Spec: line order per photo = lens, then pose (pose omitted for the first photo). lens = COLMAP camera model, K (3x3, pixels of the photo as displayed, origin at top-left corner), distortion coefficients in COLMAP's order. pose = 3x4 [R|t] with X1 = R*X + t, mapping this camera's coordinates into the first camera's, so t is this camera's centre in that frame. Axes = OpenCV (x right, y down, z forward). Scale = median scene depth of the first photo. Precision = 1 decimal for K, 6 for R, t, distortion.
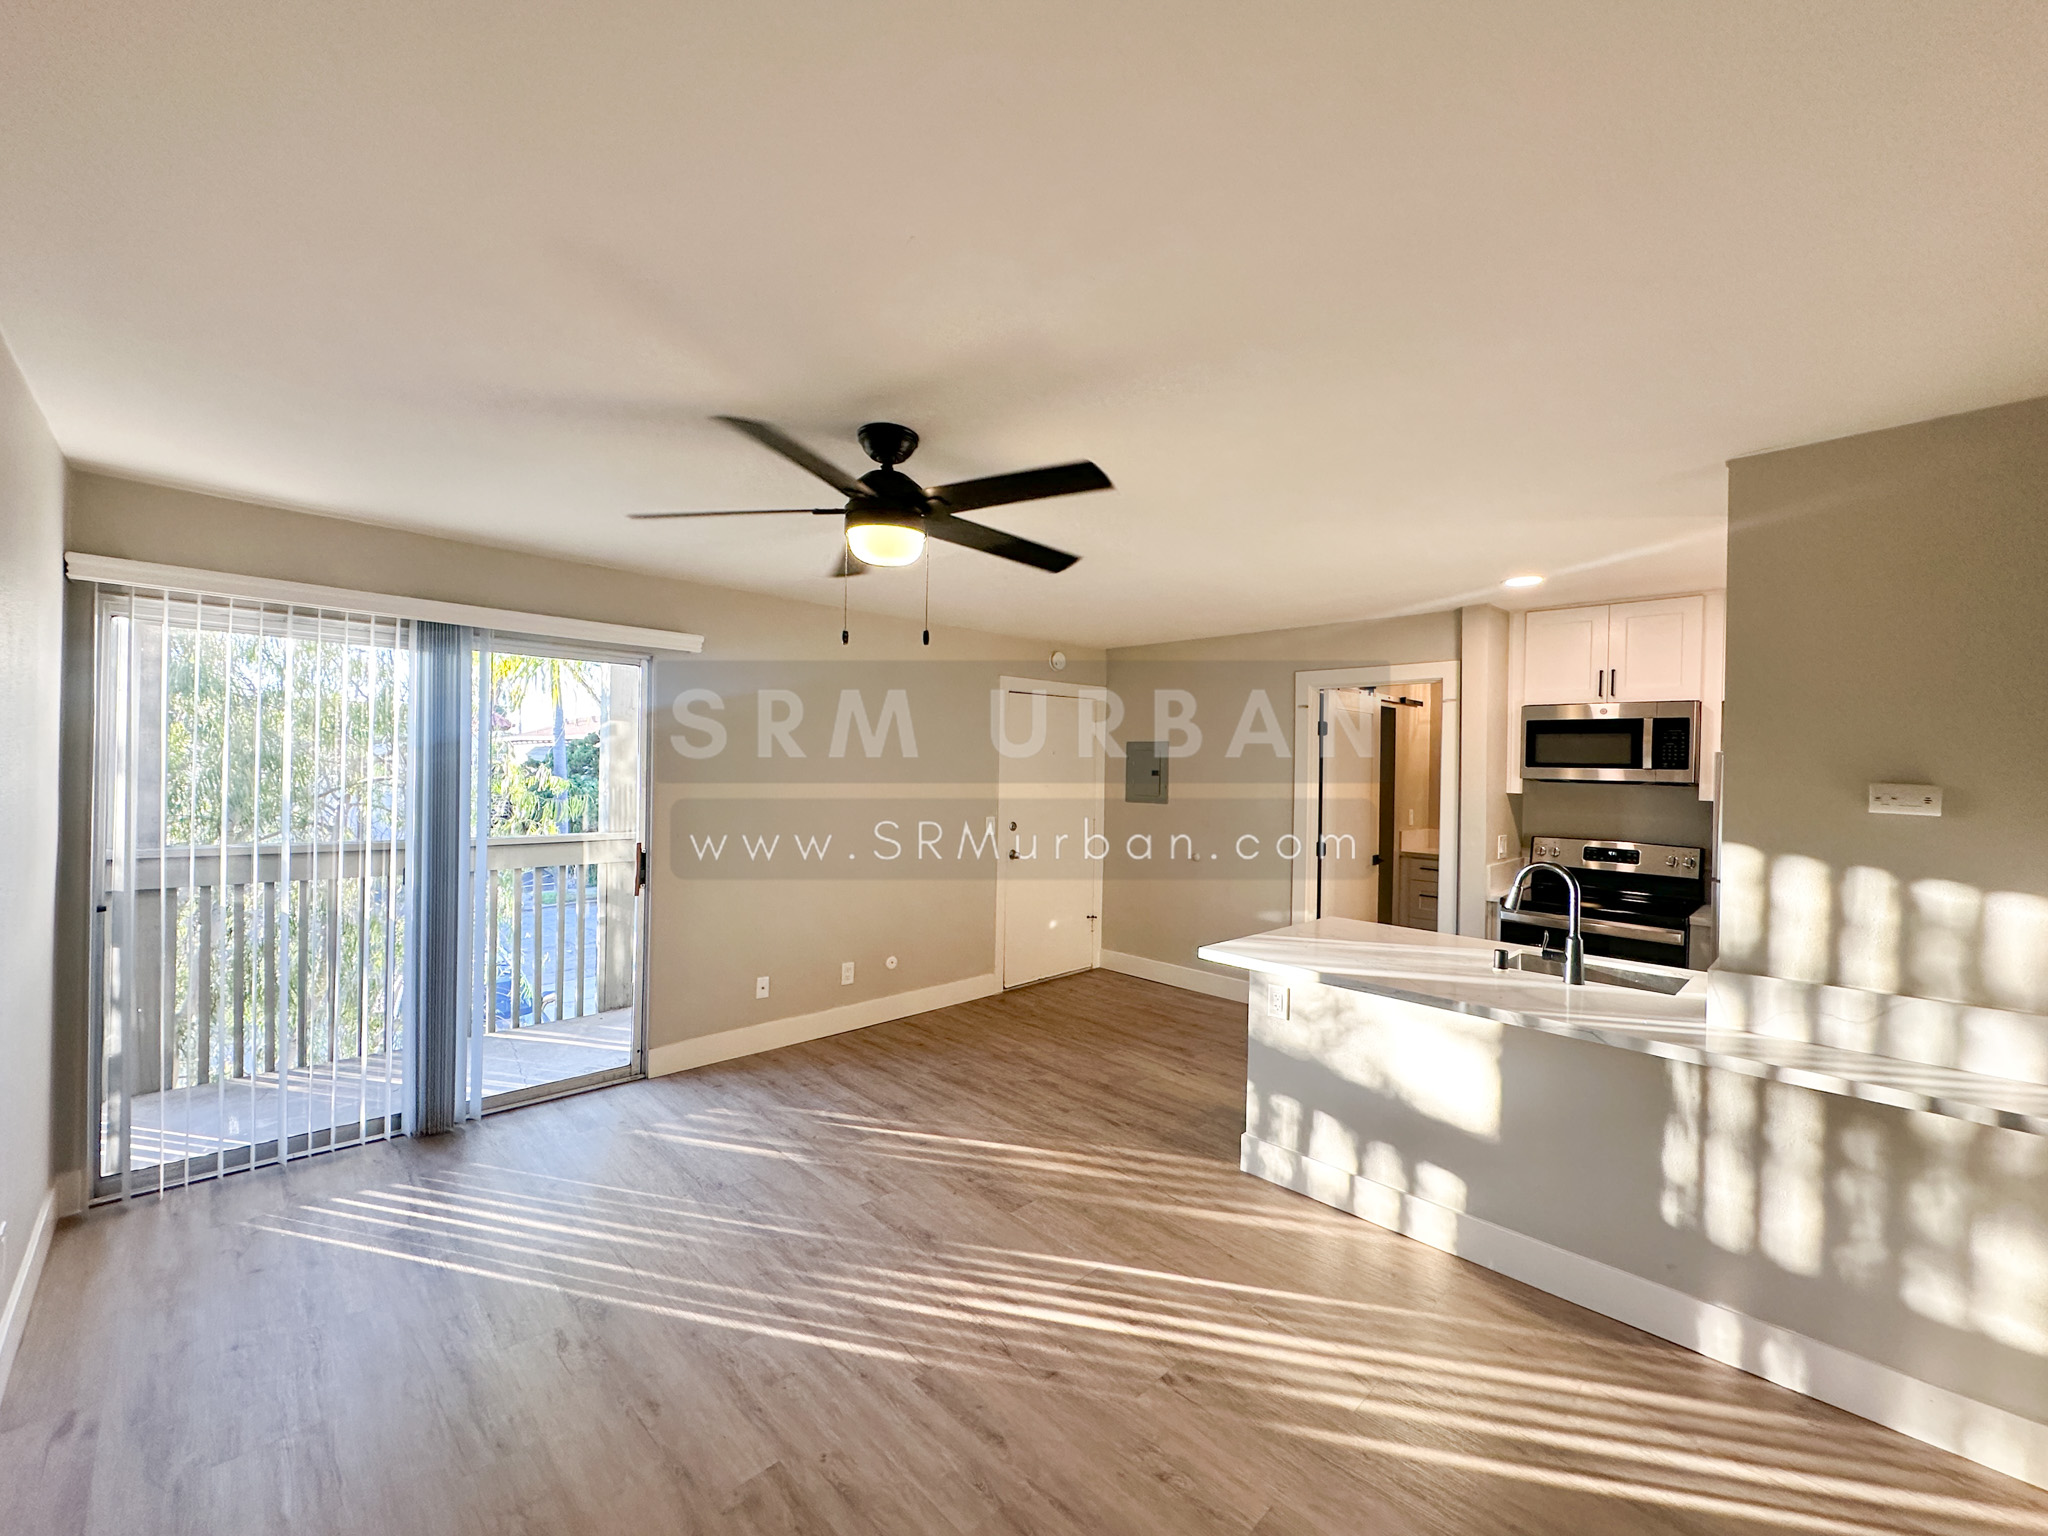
lens RADIAL K [[822.4, 0, 1032.7], [0, 822.4, 768.3], [0, 0, 1]] dist [0.000638, 0.000838]
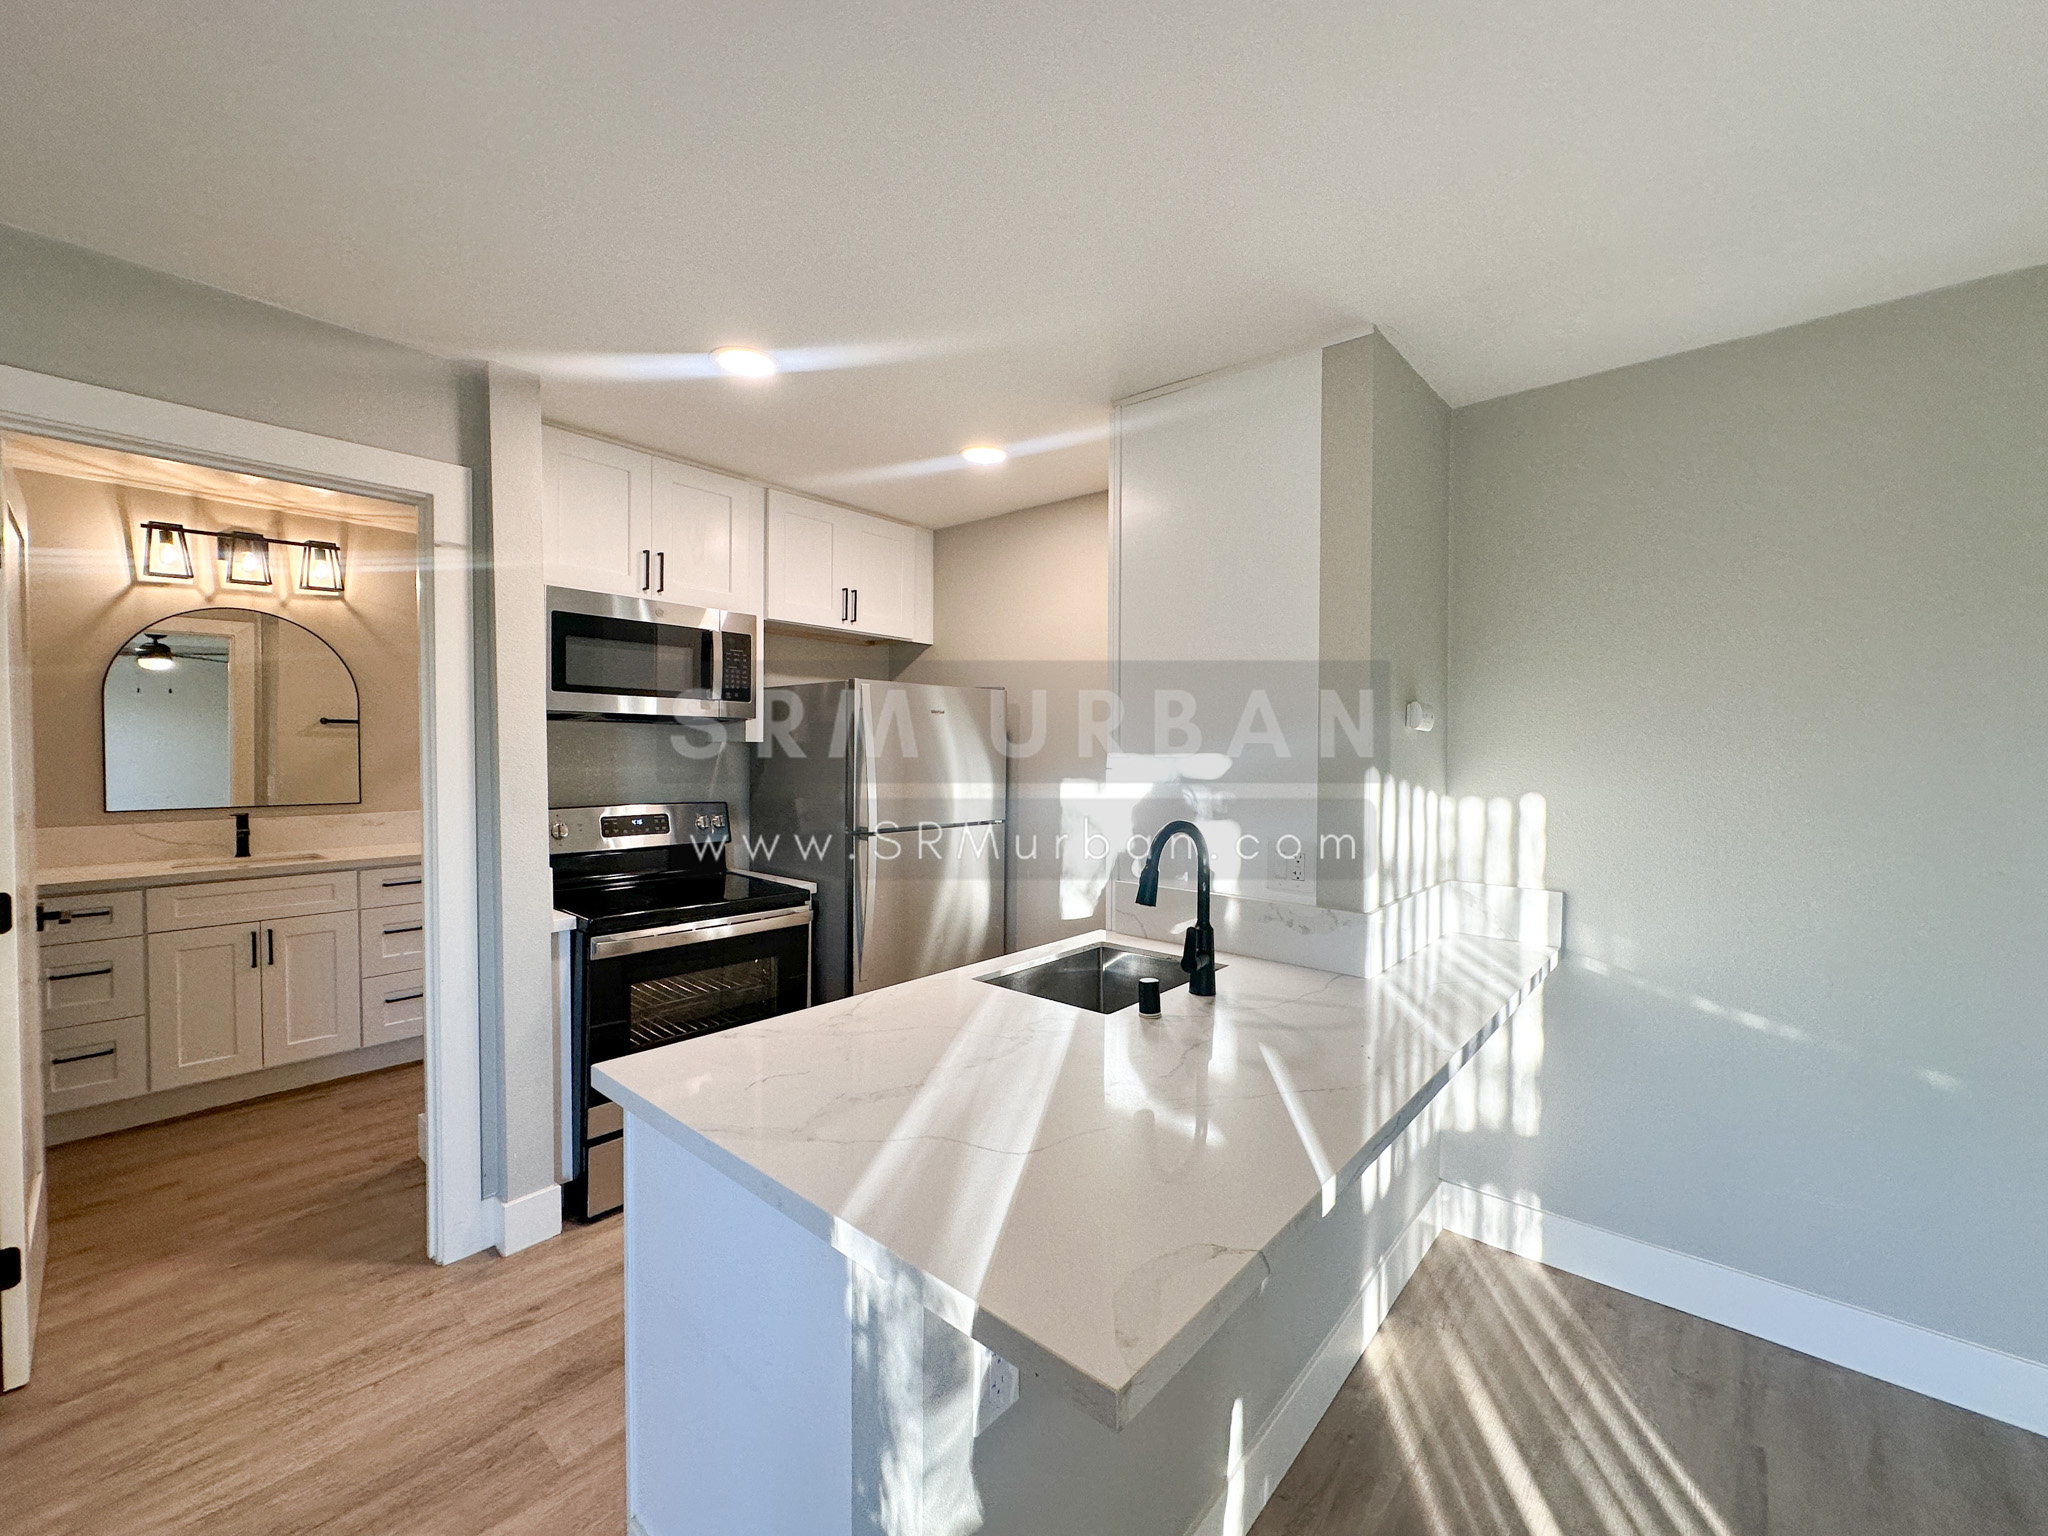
lens RADIAL K [[822.4, 0, 1021.7], [0, 822.4, 764.3], [0, 0, 1]] dist [0.000638, 0.000838]
pose [[-0.050582, -0.037117, 0.998030, 0.000331], [-0.004584, 0.999307, 0.036932, 0.030153], [-0.998709, -0.002707, -0.050717, 0.772755]]
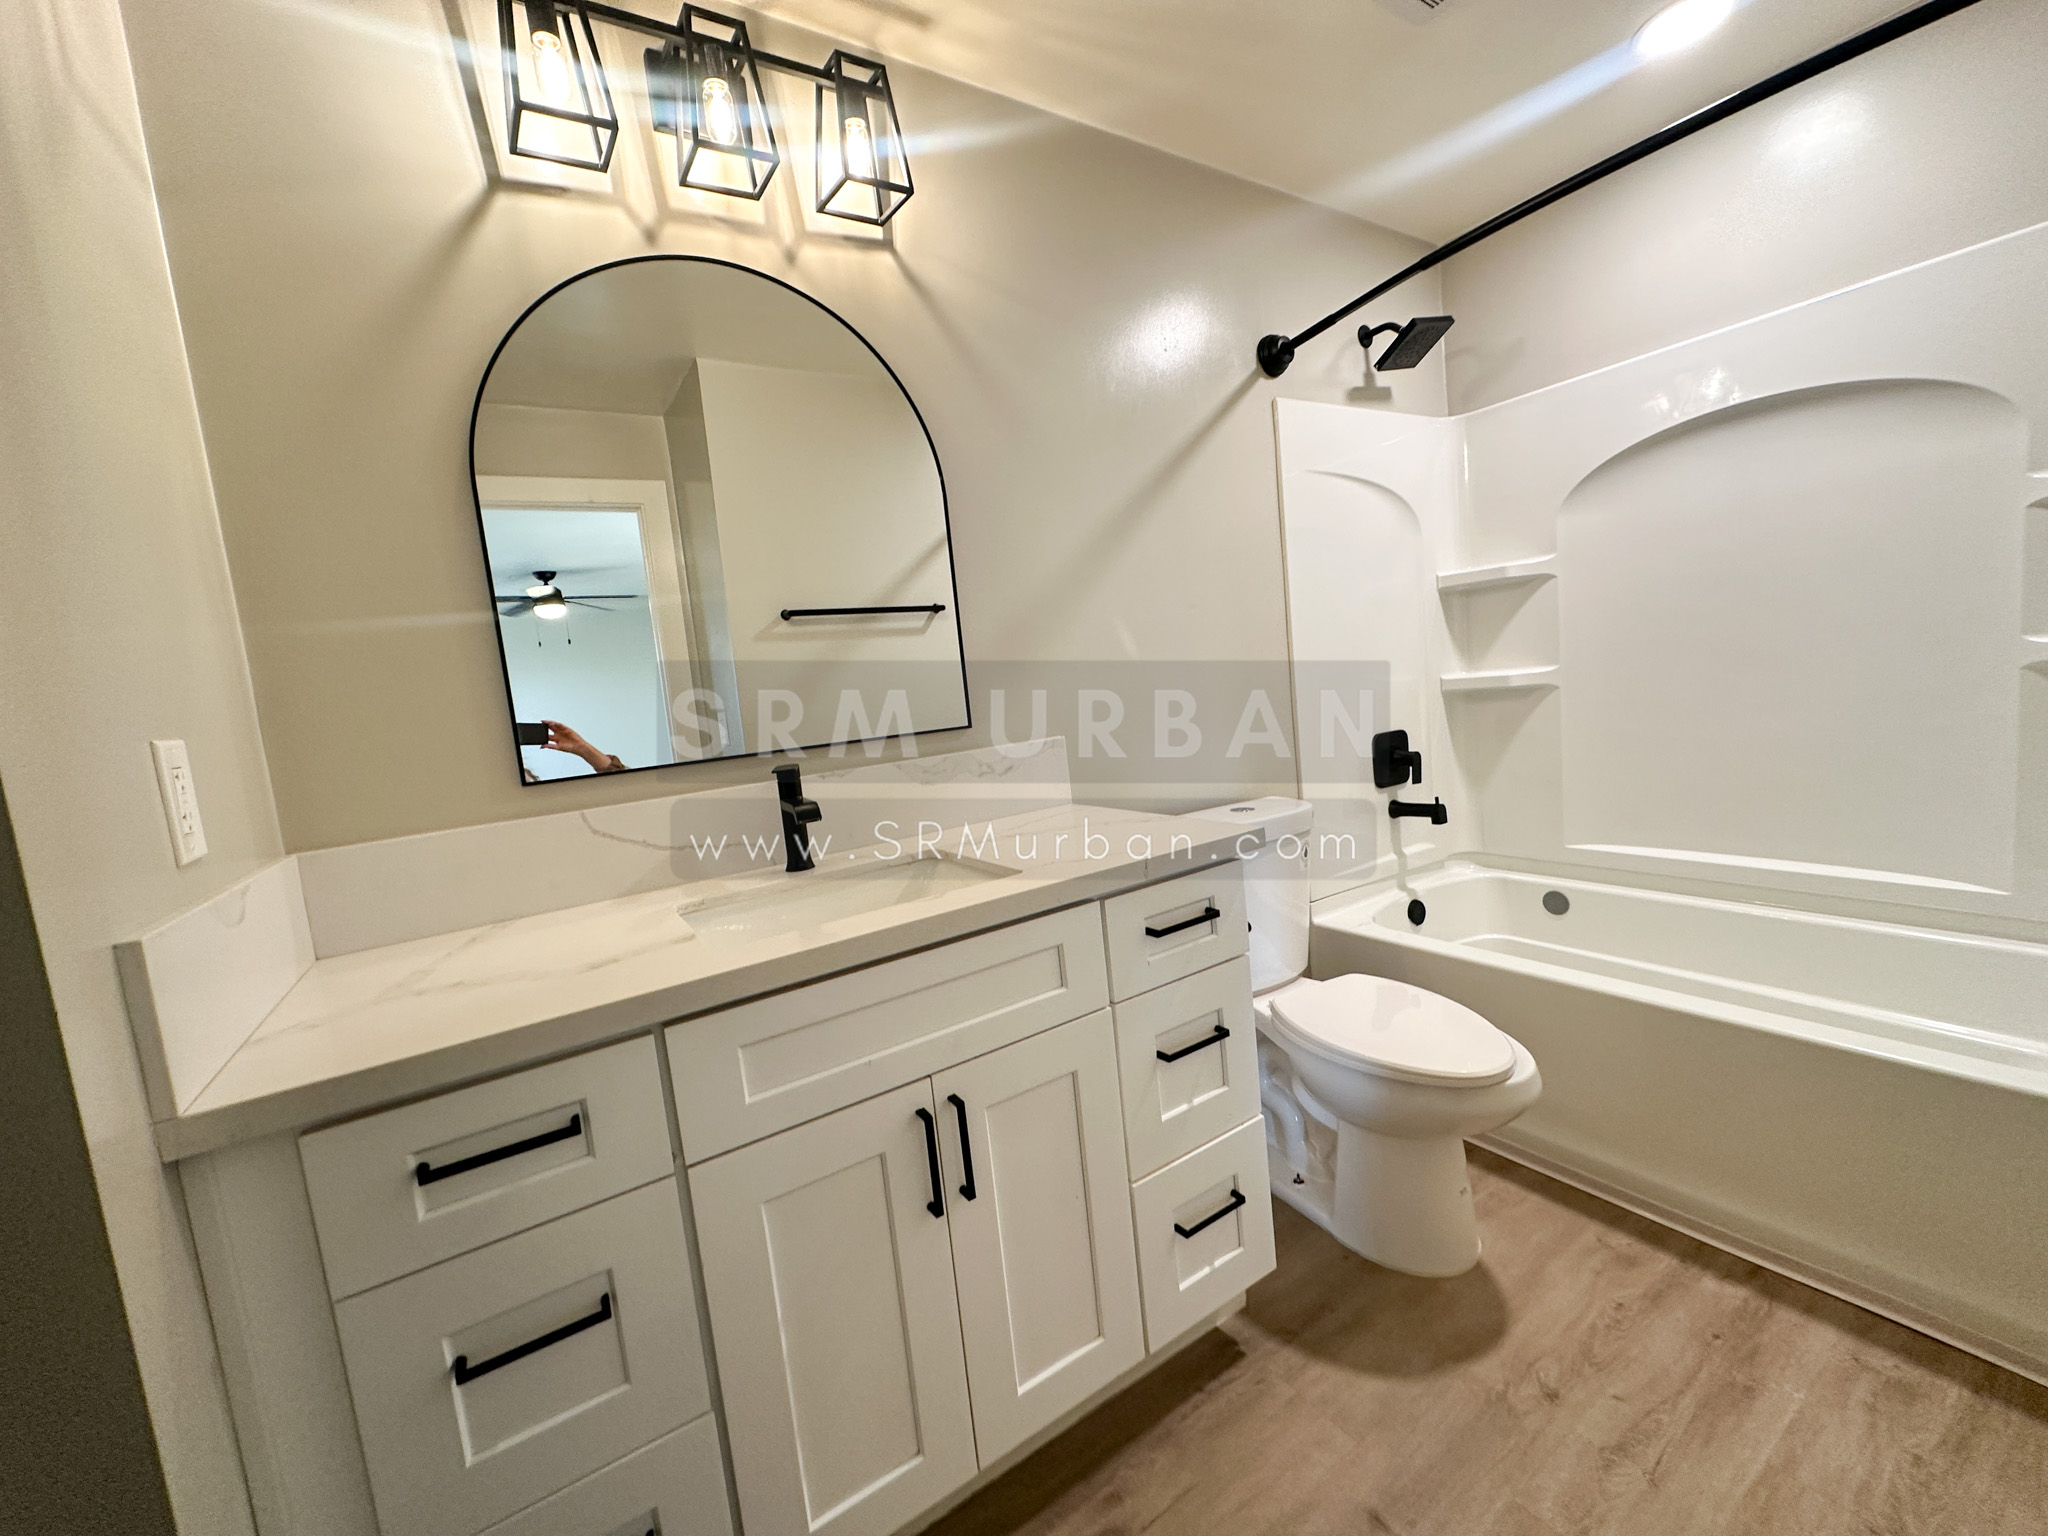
lens RADIAL K [[822.4, 0, 1036.6], [0, 822.4, 766.3], [0, 0, 1]] dist [0.000638, 0.000838]
pose [[0.222912, -0.138517, 0.964947, 0.587419], [0.102244, 0.987716, 0.118166, 0.086482], [-0.969462, 0.072319, 0.234336, 1.360652]]
